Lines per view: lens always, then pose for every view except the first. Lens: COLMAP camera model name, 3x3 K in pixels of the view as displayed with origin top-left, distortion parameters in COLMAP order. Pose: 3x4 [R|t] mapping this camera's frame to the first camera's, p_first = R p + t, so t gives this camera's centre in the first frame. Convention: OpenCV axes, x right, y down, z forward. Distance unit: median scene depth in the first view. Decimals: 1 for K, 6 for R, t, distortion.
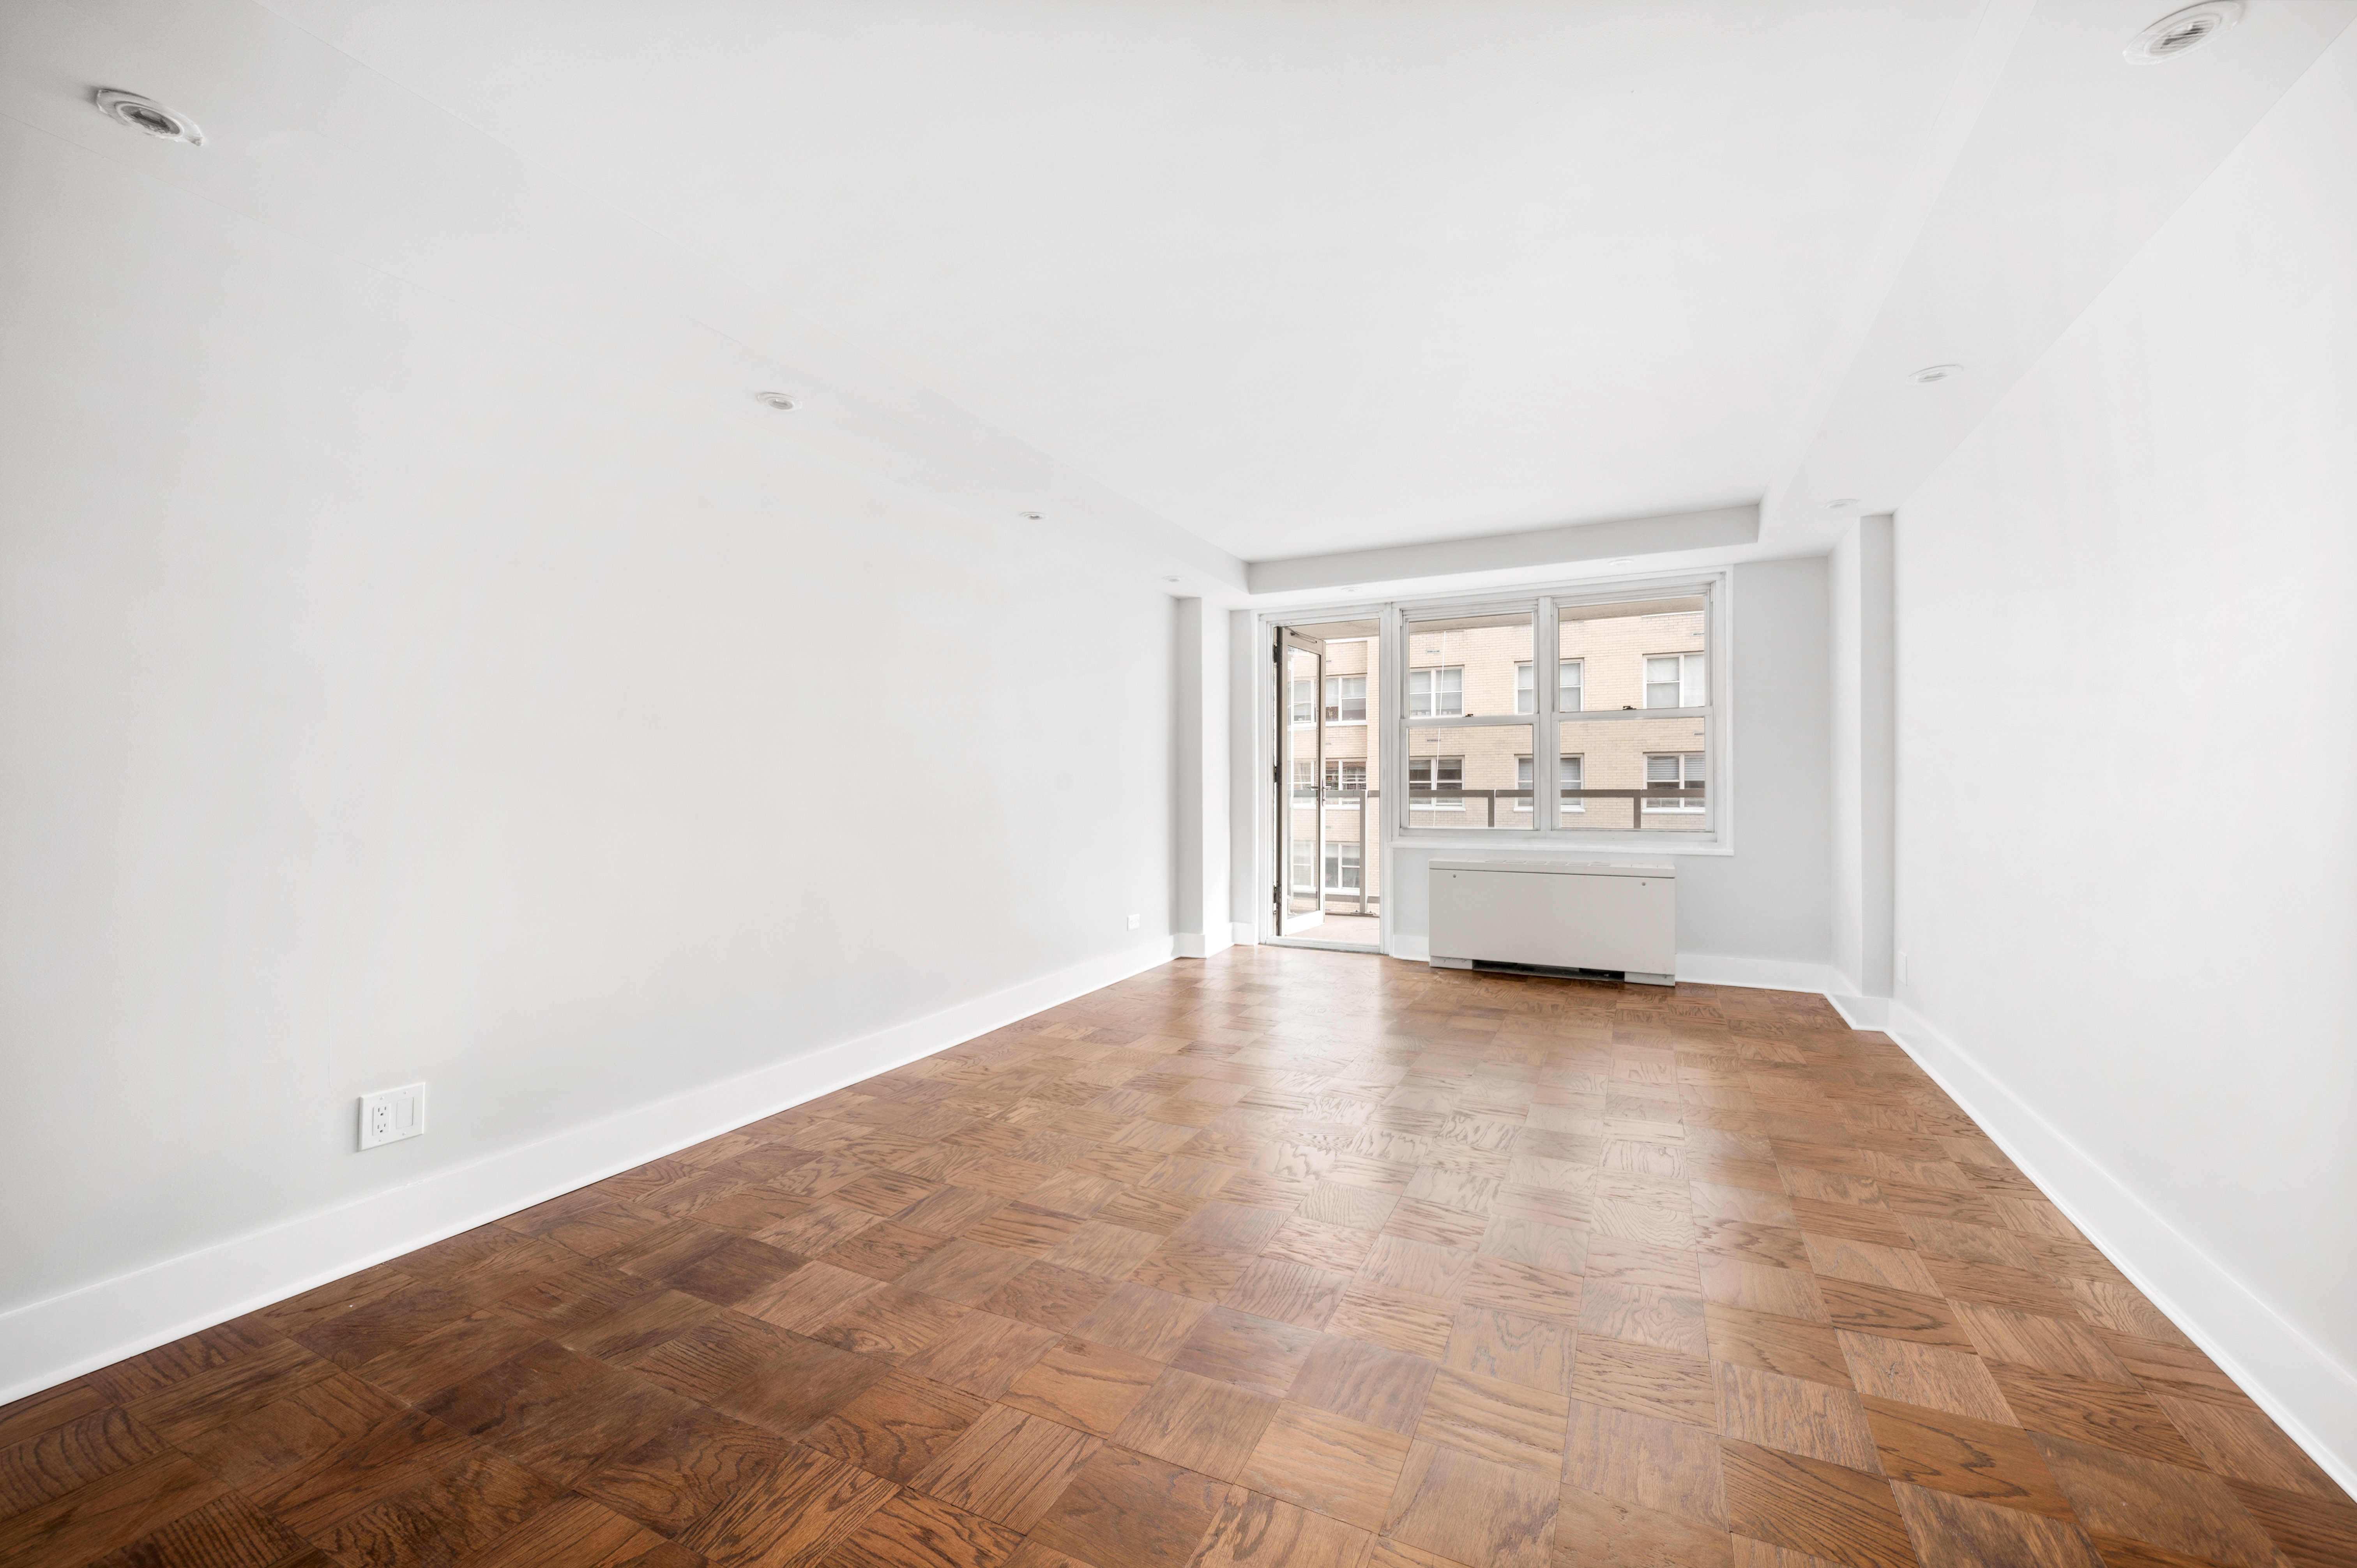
lens RADIAL K [[953.1, 0, 1175.7], [0, 953.1, 788.9], [0, 0, 1]] dist [-0.000481, 0.000094]
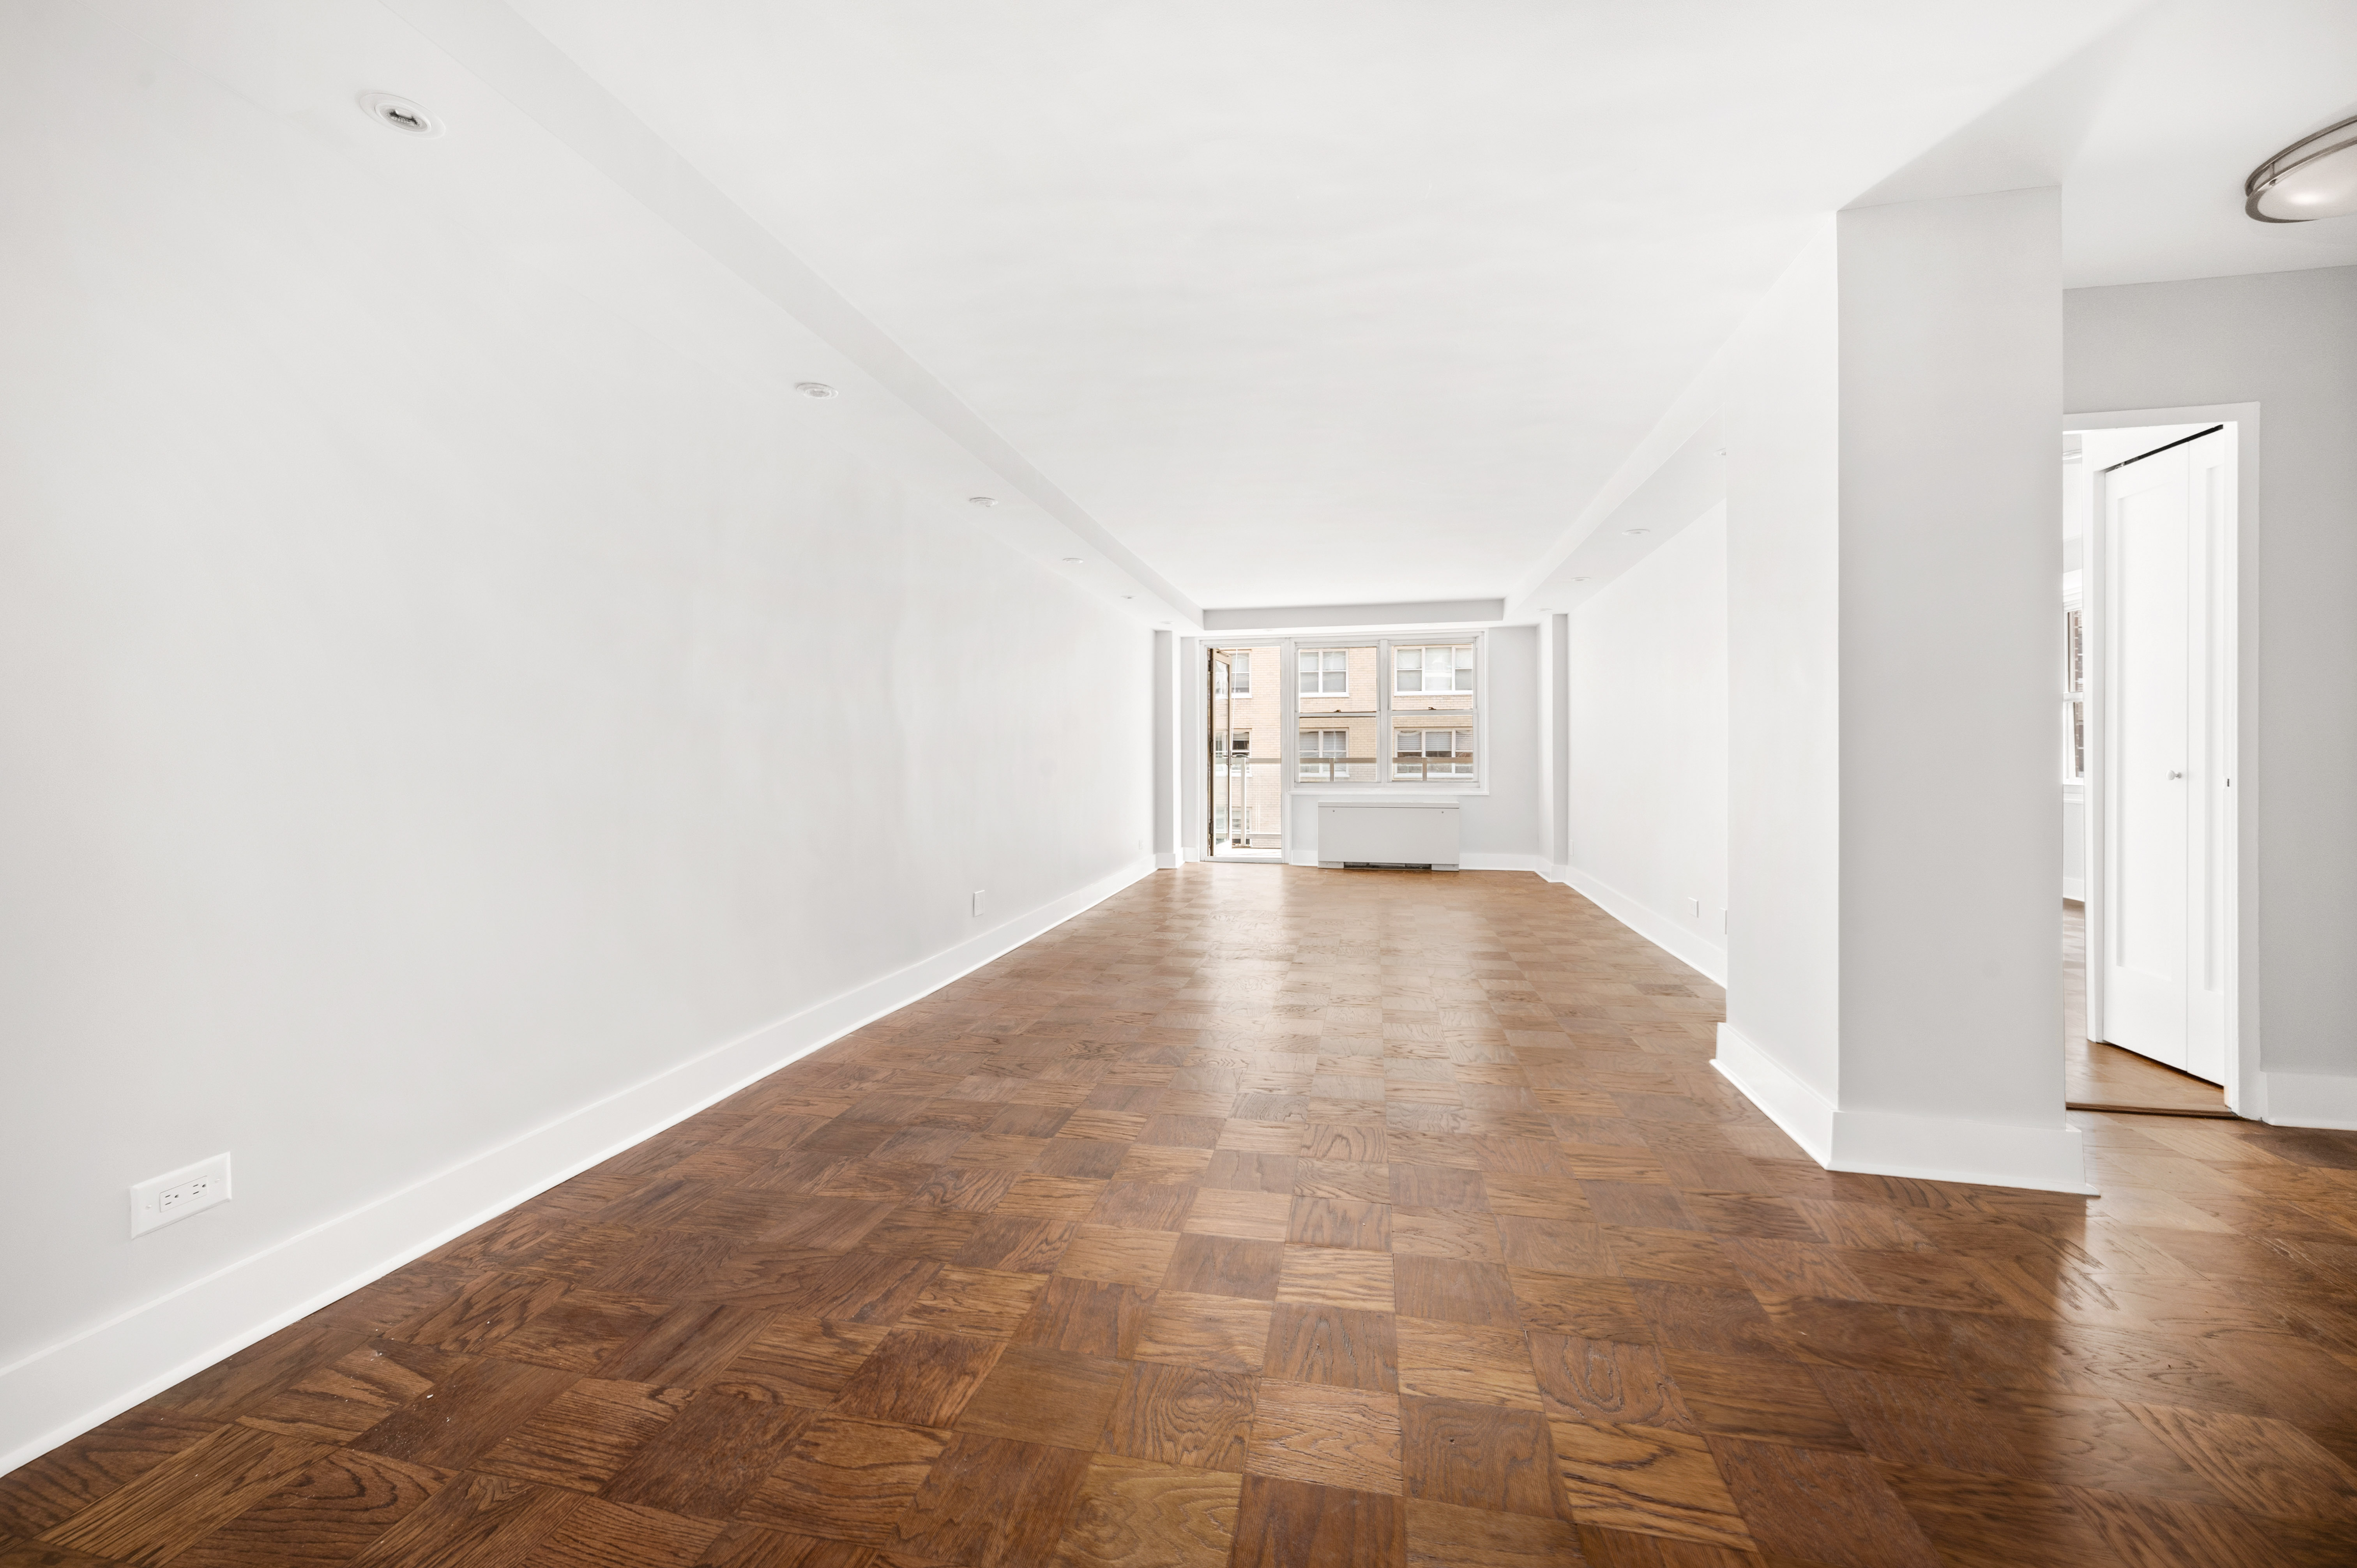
lens RADIAL K [[953.1, 0, 1177.9], [0, 953.1, 767.1], [0, 0, 1]] dist [-0.000481, 0.000094]
pose [[0.968976, -0.006948, 0.247058, -0.386452], [0.004770, 0.999944, 0.009414, 0.000242], [-0.247110, -0.007944, 0.968955, -0.534779]]
